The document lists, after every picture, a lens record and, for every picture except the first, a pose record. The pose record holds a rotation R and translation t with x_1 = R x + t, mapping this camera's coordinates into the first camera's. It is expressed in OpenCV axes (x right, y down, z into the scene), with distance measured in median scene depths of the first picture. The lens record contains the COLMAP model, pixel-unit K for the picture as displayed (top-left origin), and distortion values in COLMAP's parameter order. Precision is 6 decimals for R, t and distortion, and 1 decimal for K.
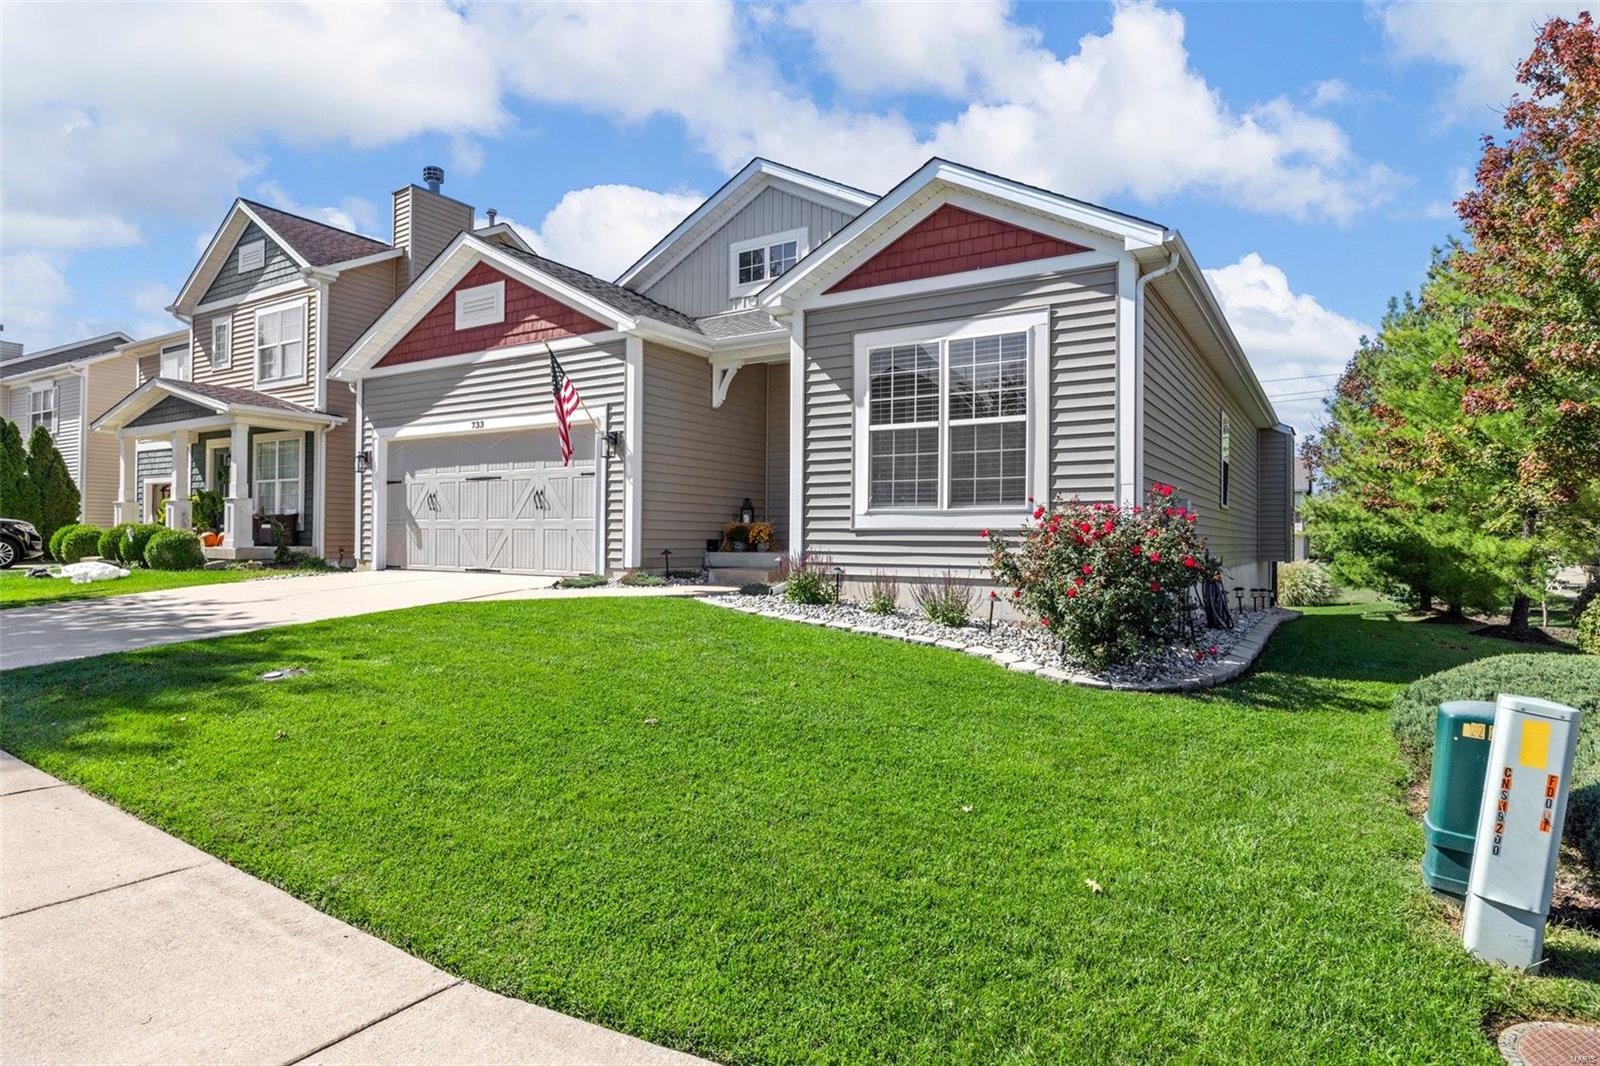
lens RADIAL K [[882.4, 0, 799.3], [0, 882.4, 533.1], [0, 0, 1]] dist [-0.002319, 0.000860]
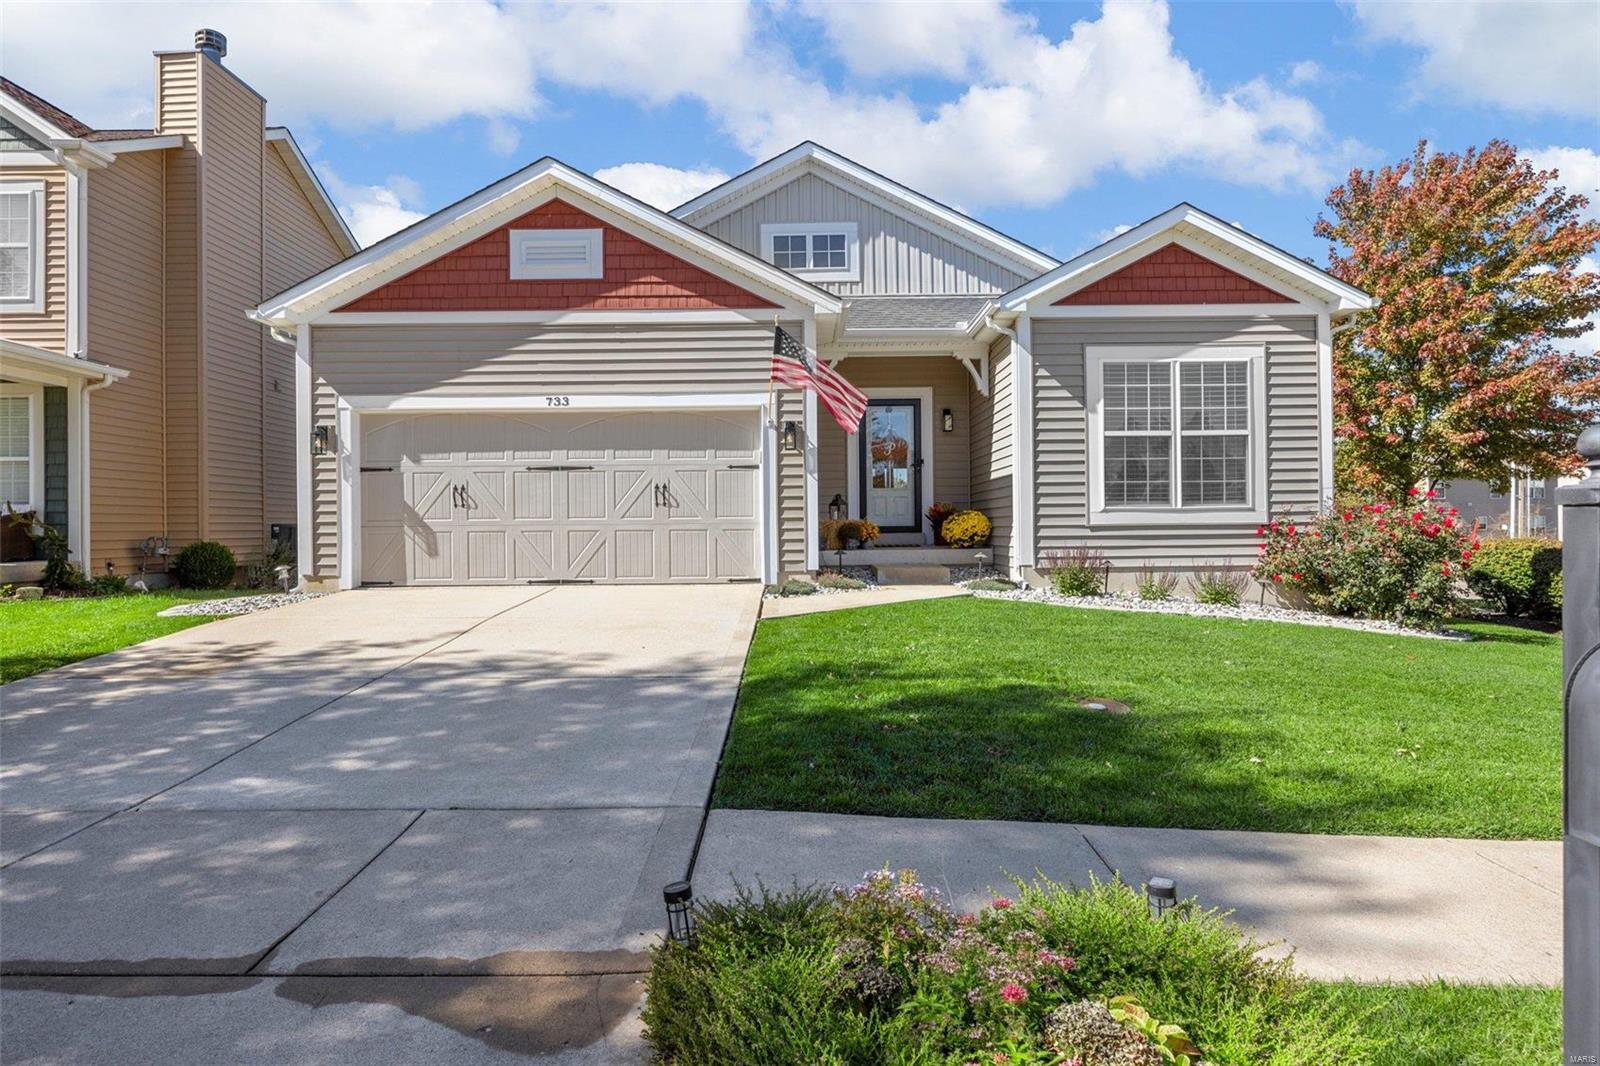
lens RADIAL K [[882.4, 0, 798.3], [0, 882.4, 529.9], [0, 0, 1]] dist [-0.002319, 0.000860]
pose [[0.845081, -0.015801, 0.534405, -0.795745], [0.012865, 0.999875, 0.009220, -0.012901], [-0.534484, -0.000916, 0.845178, 0.260571]]
